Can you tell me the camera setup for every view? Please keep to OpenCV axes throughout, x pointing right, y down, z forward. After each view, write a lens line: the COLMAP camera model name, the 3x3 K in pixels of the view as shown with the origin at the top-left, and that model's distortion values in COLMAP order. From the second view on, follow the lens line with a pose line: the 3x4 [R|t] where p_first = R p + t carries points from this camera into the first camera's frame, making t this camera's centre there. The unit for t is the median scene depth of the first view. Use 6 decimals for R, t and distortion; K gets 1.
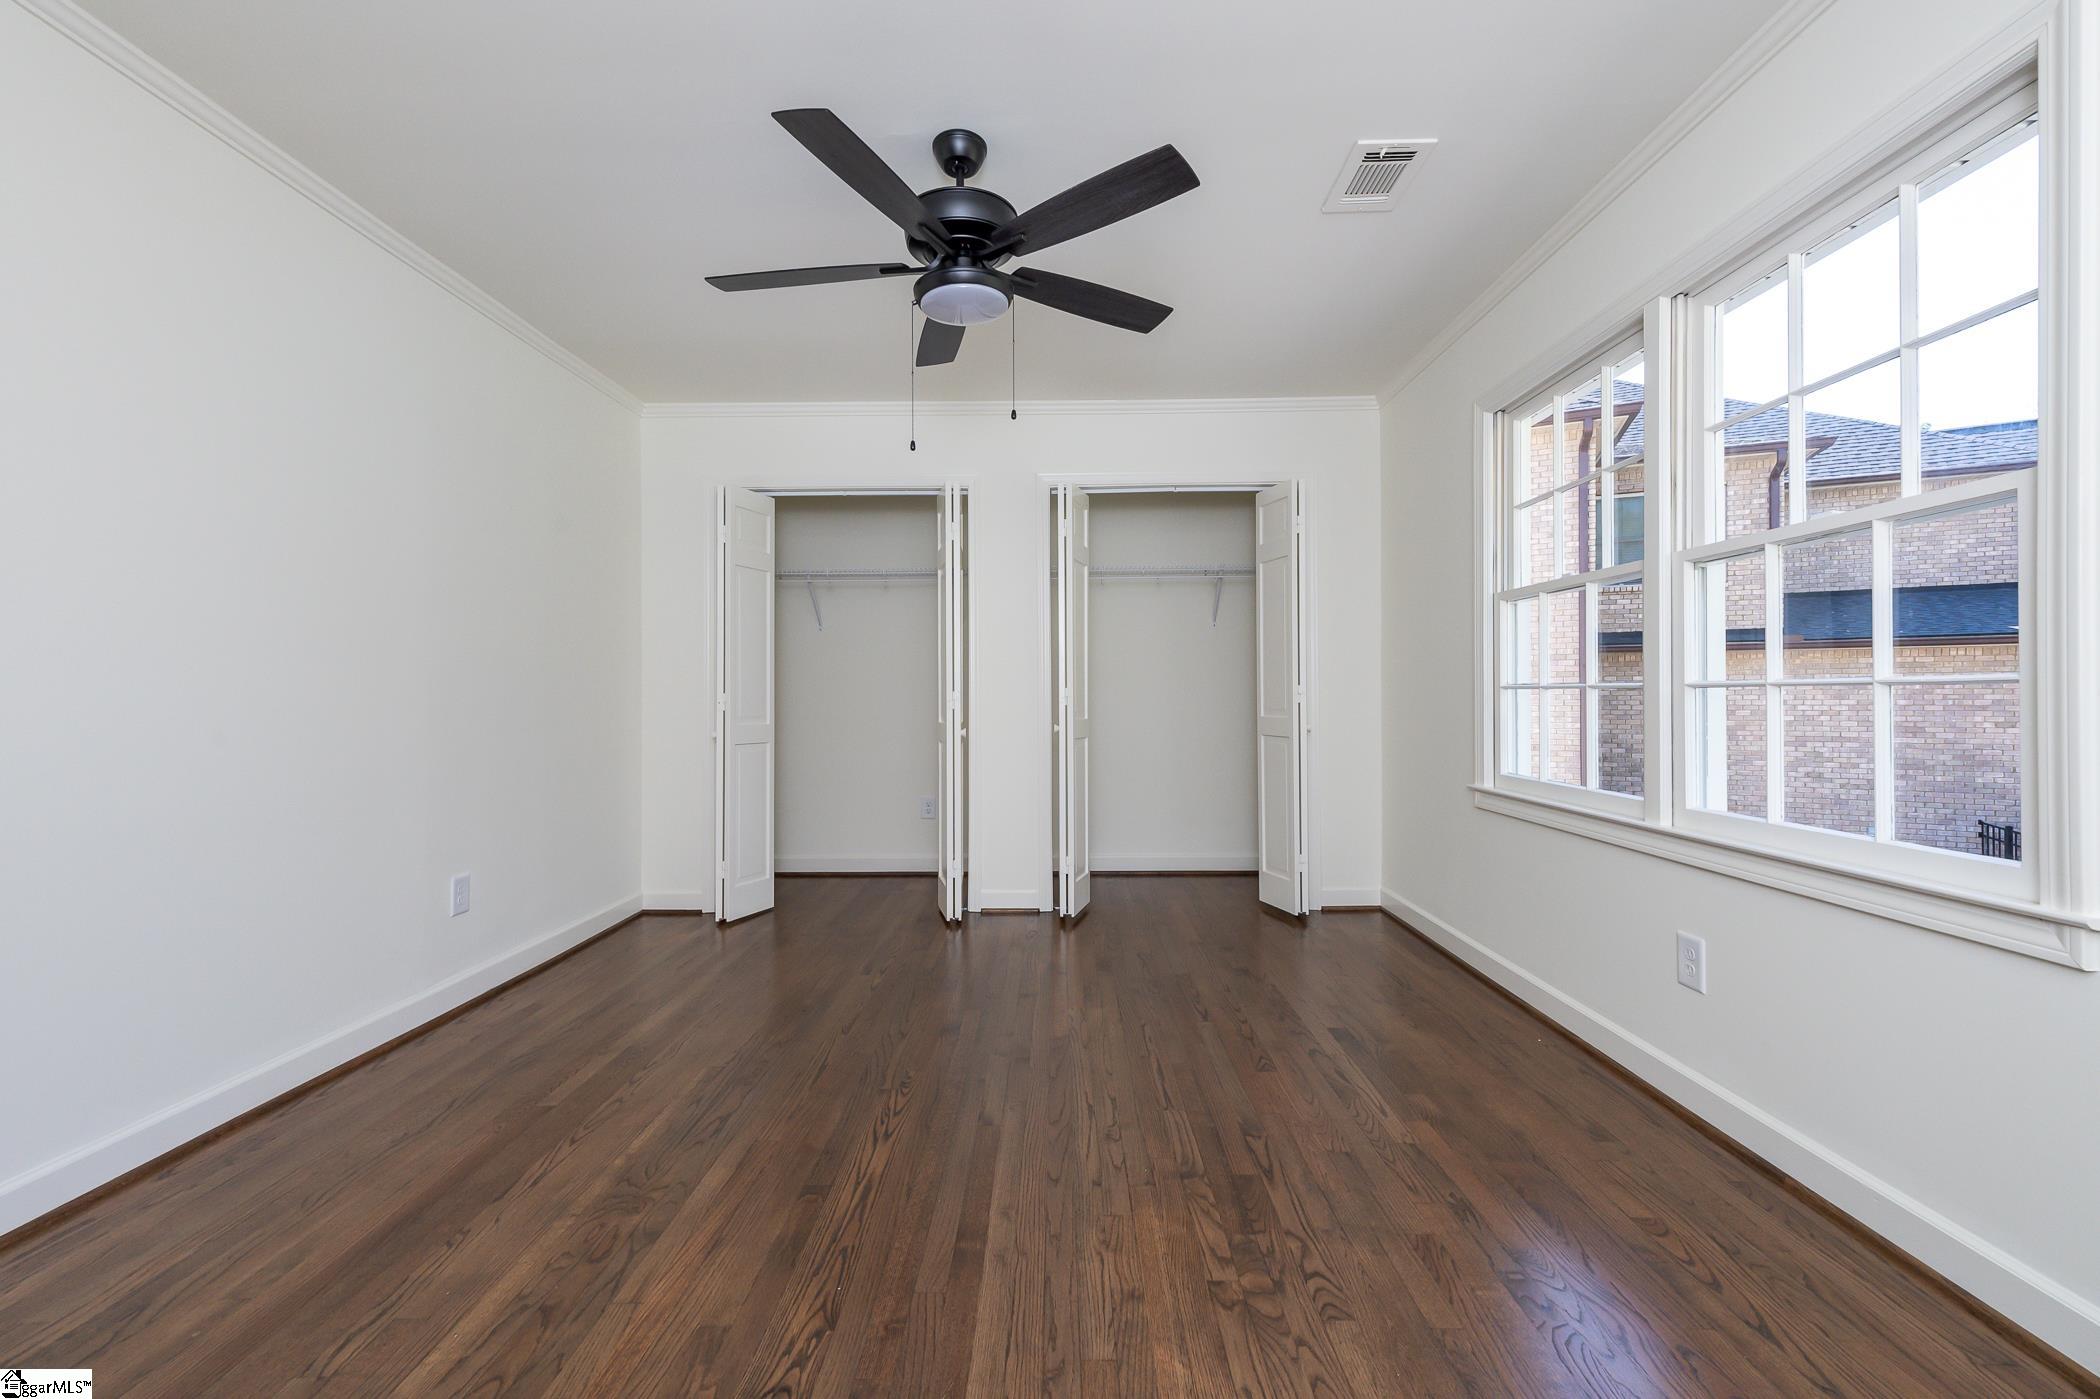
lens RADIAL K [[837.4, 0, 1039.5], [0, 837.4, 688.3], [0, 0, 1]] dist [0.010226, 0.000101]
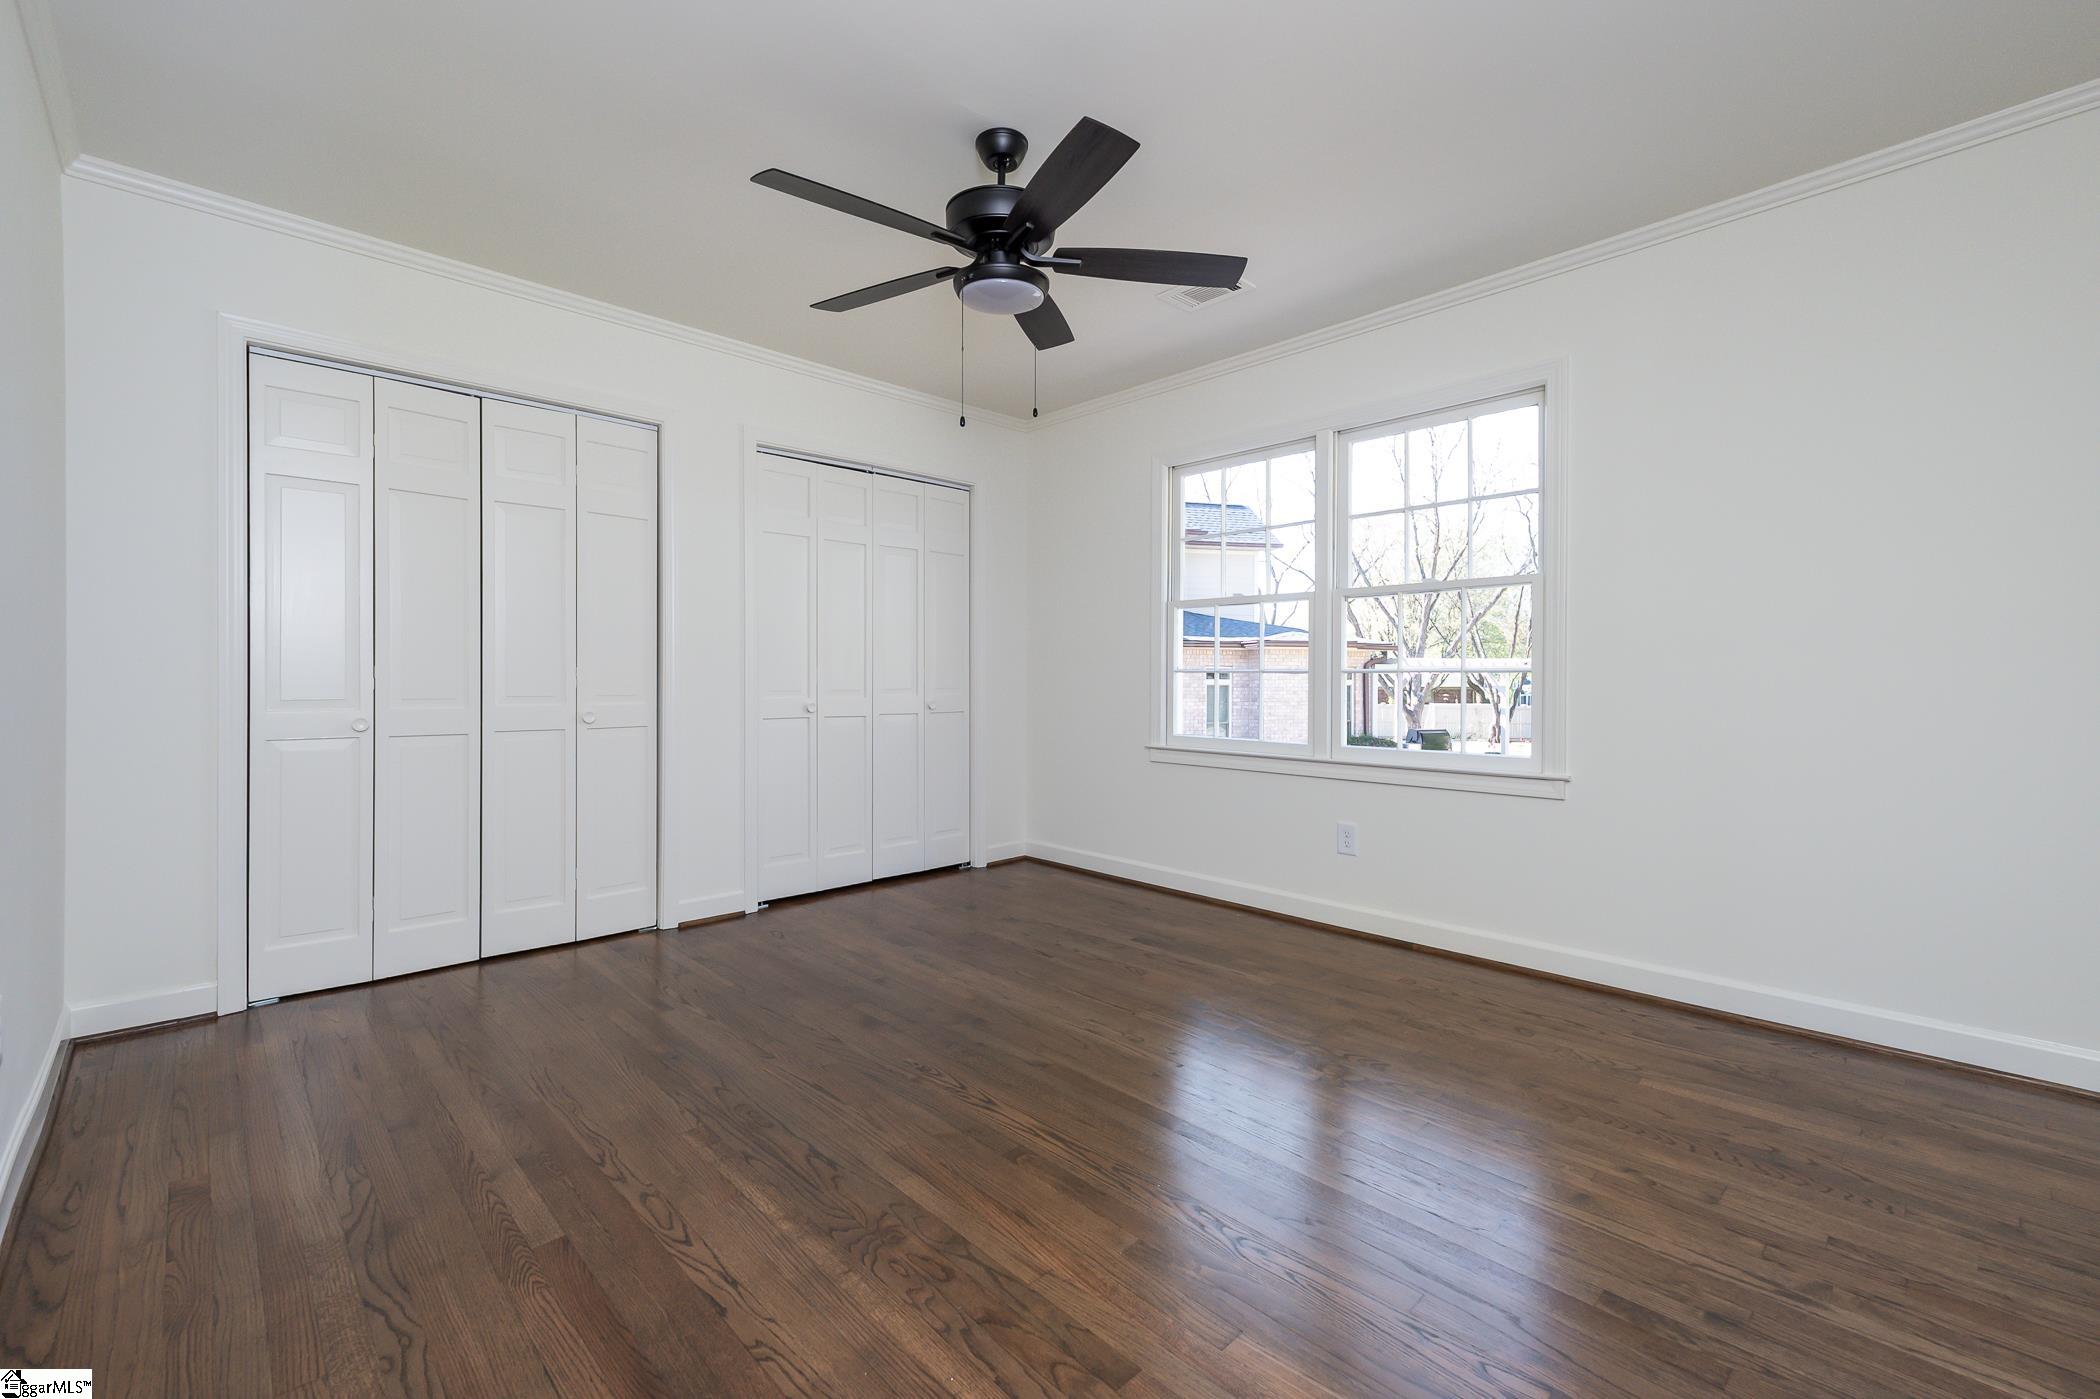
lens RADIAL K [[910.5, 0, 1034.4], [0, 910.5, 671.9], [0, 0, 1]] dist [0.005515, 0.000143]
pose [[0.703873, 0.010765, 0.710244, -0.922289], [-0.013109, 0.999912, -0.002165, 0.010536], [-0.710205, -0.007786, 0.703952, 0.181739]]
